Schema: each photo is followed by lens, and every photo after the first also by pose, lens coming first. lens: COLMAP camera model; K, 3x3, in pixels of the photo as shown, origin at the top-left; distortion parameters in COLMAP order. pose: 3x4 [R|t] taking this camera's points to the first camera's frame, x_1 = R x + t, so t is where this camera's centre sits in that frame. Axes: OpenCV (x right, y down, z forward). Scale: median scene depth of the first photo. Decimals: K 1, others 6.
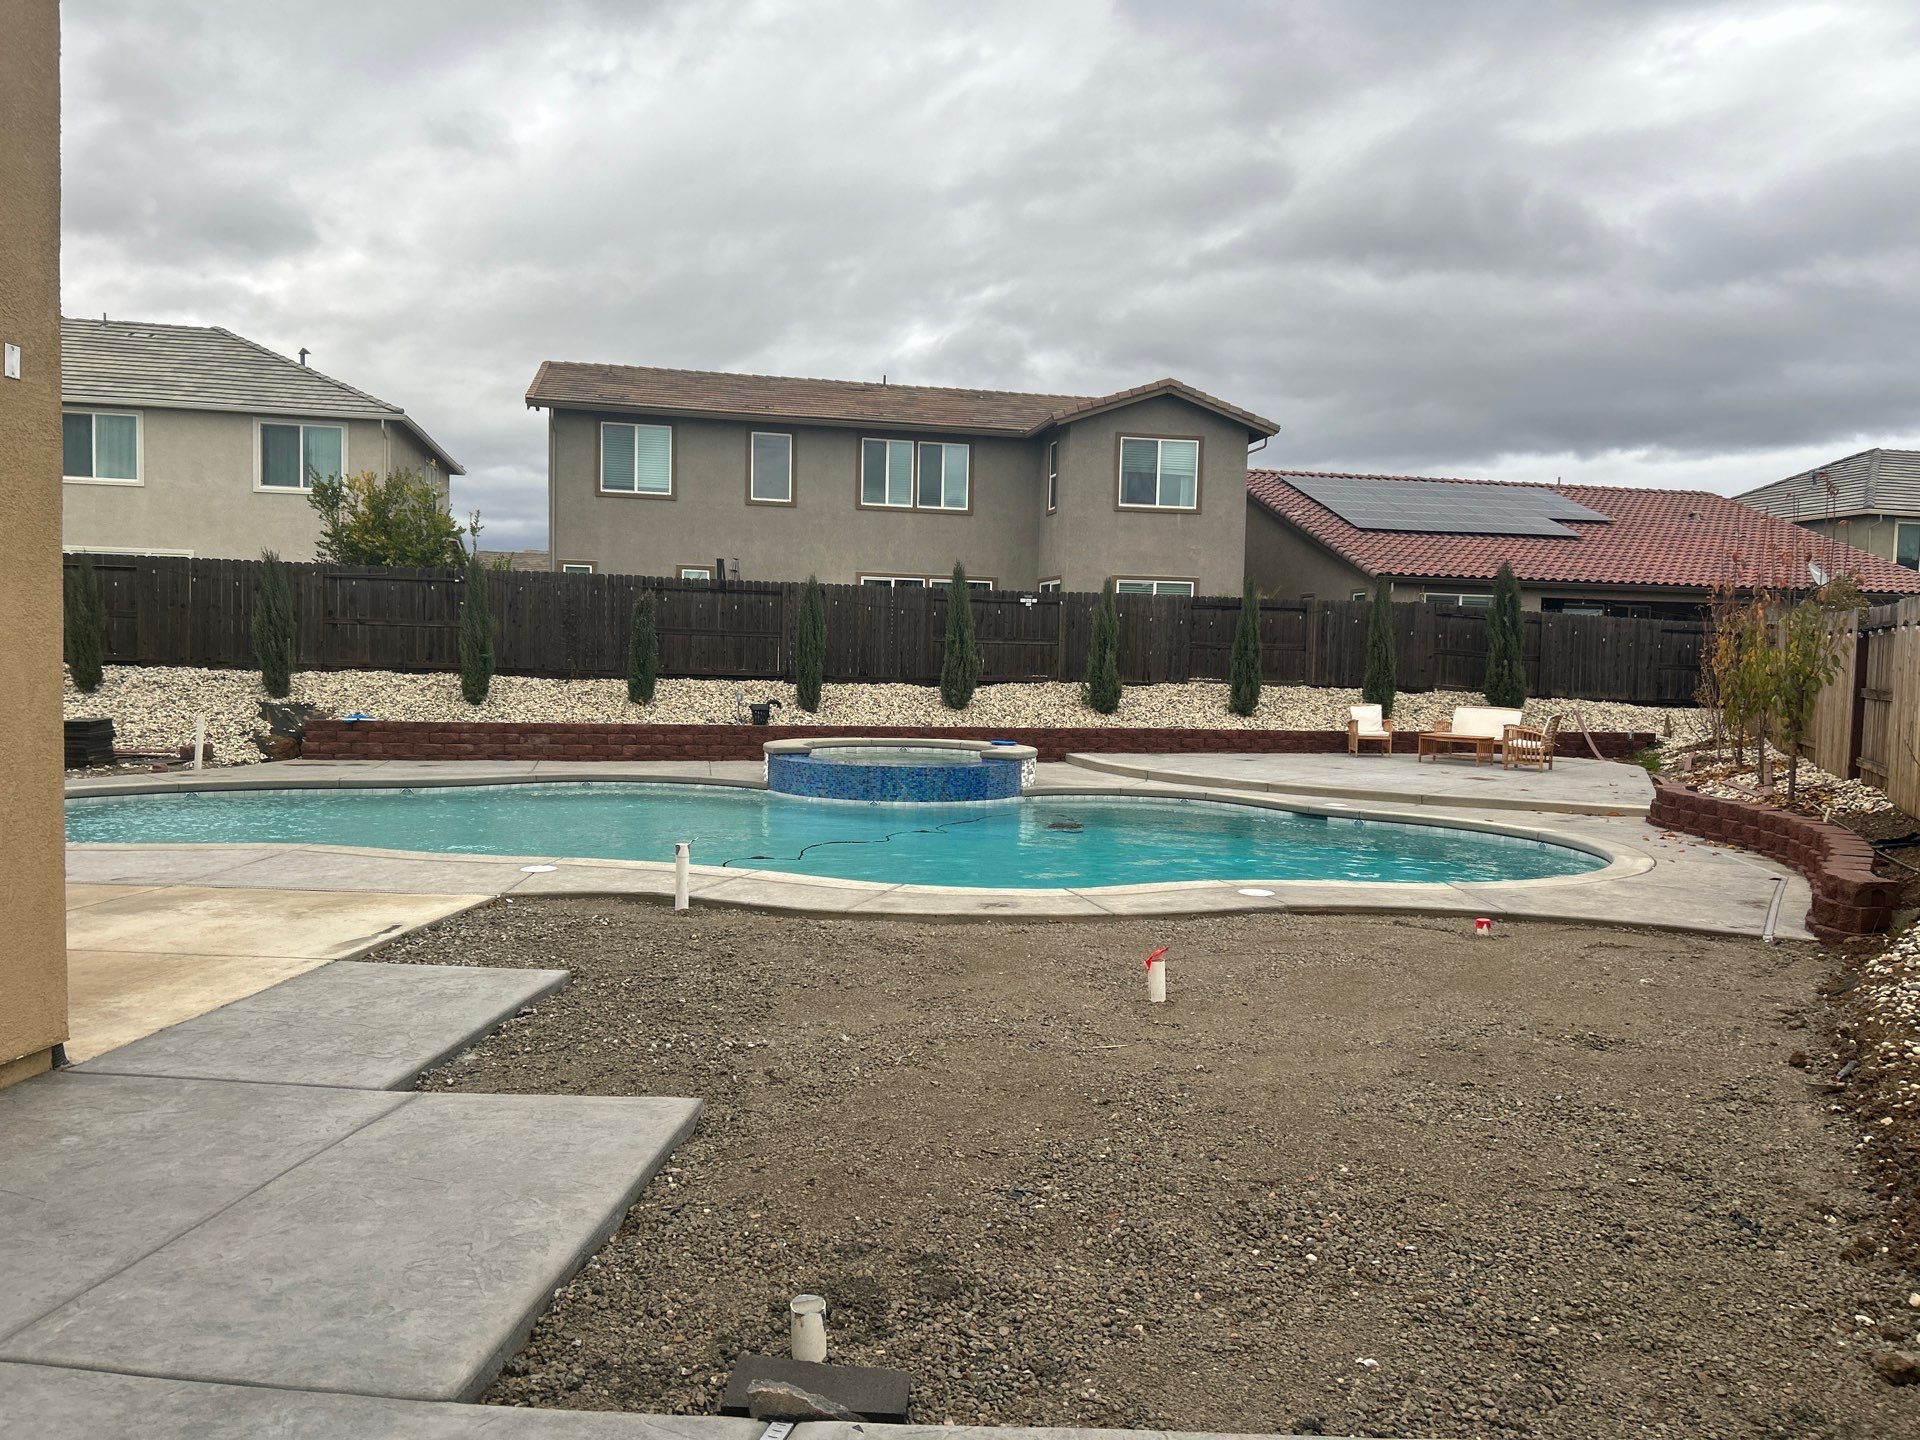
lens RADIAL K [[1495.0, 0, 961.8], [0, 1495.0, 718.4], [0, 0, 1]] dist [0.012080, 0.001650]
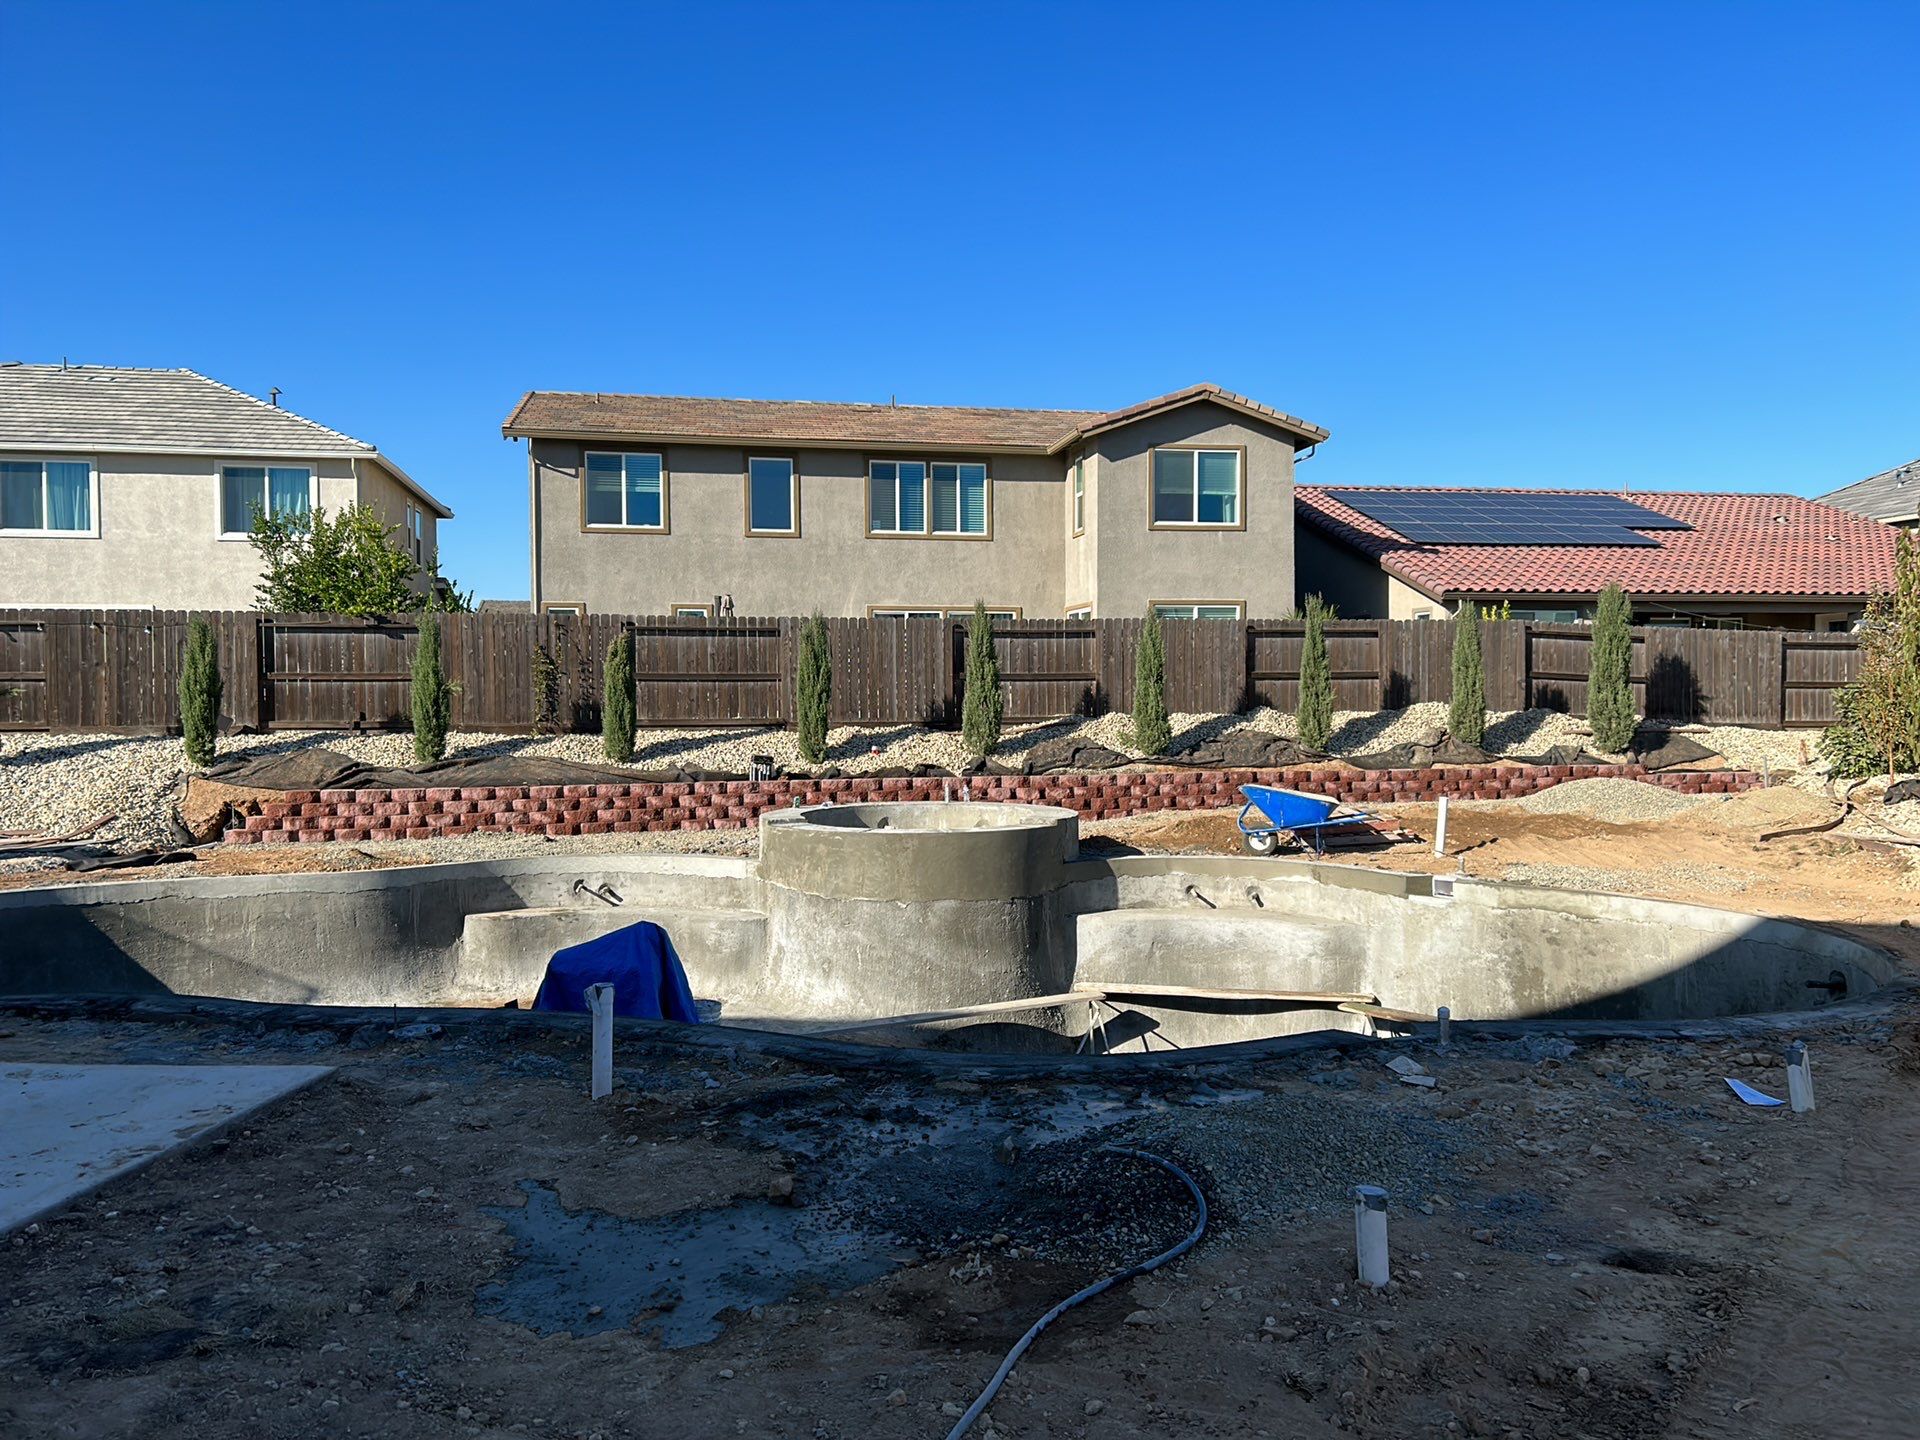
lens RADIAL K [[1495.0, 0, 951.0], [0, 1495.0, 721.5], [0, 0, 1]] dist [0.012080, 0.001650]
pose [[0.999394, -0.028364, -0.020179, -0.002517], [0.027844, 0.999284, -0.025614, -0.002656], [0.020891, 0.025037, 0.999468, 0.086849]]
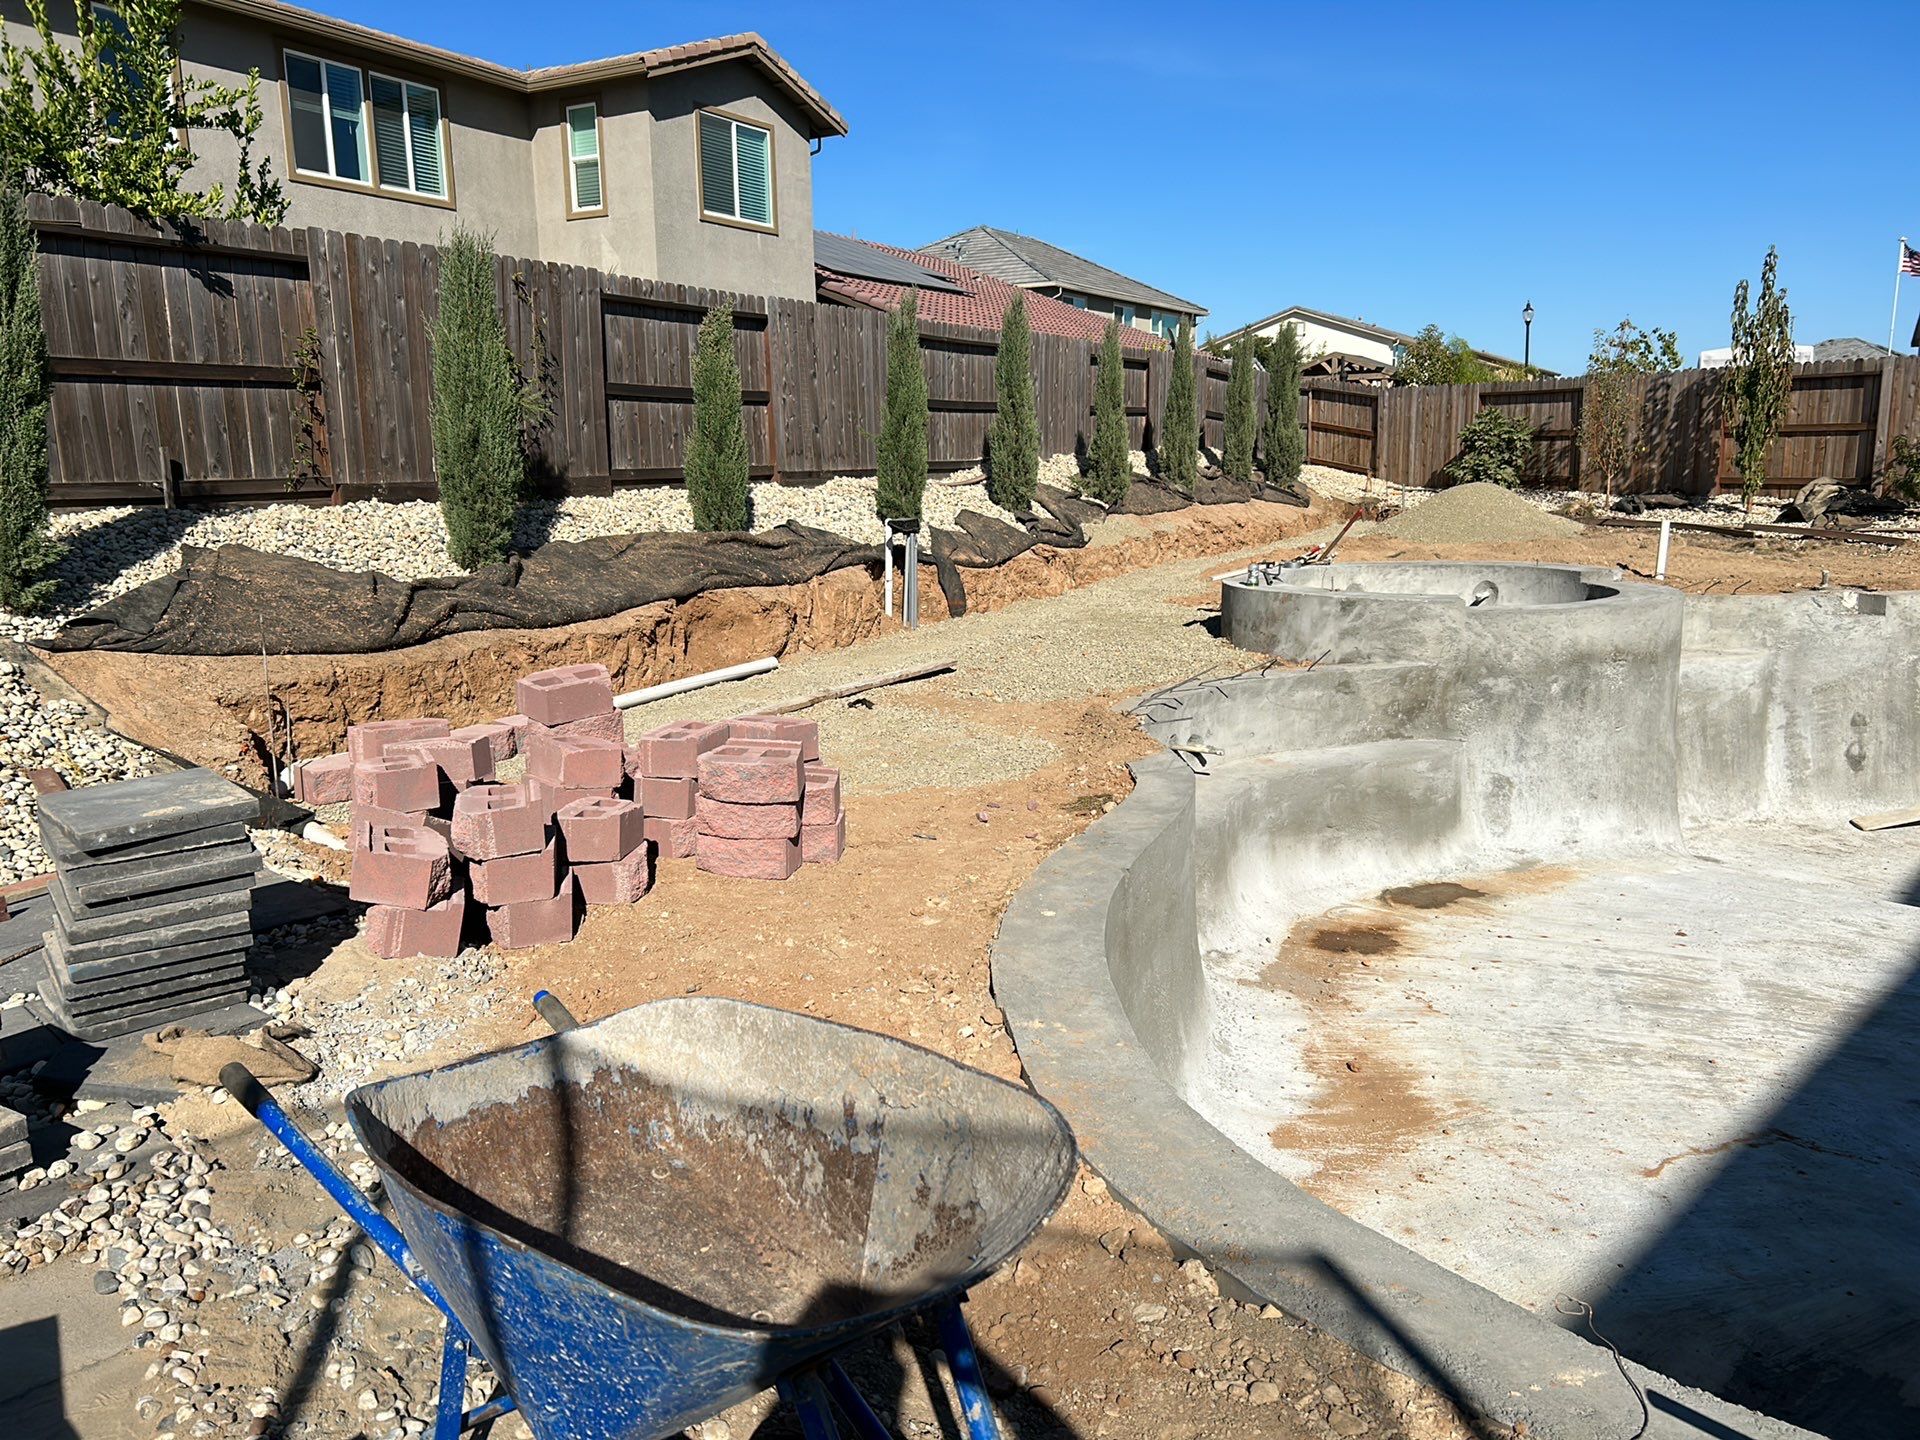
lens RADIAL K [[1495.0, 0, 962.3], [0, 1495.0, 709.0], [0, 0, 1]] dist [0.012080, 0.001650]
pose [[0.612210, -0.168017, 0.772638, -0.401339], [0.061245, 0.984303, 0.165517, -0.022519], [-0.788319, -0.054011, 0.612891, 0.457384]]
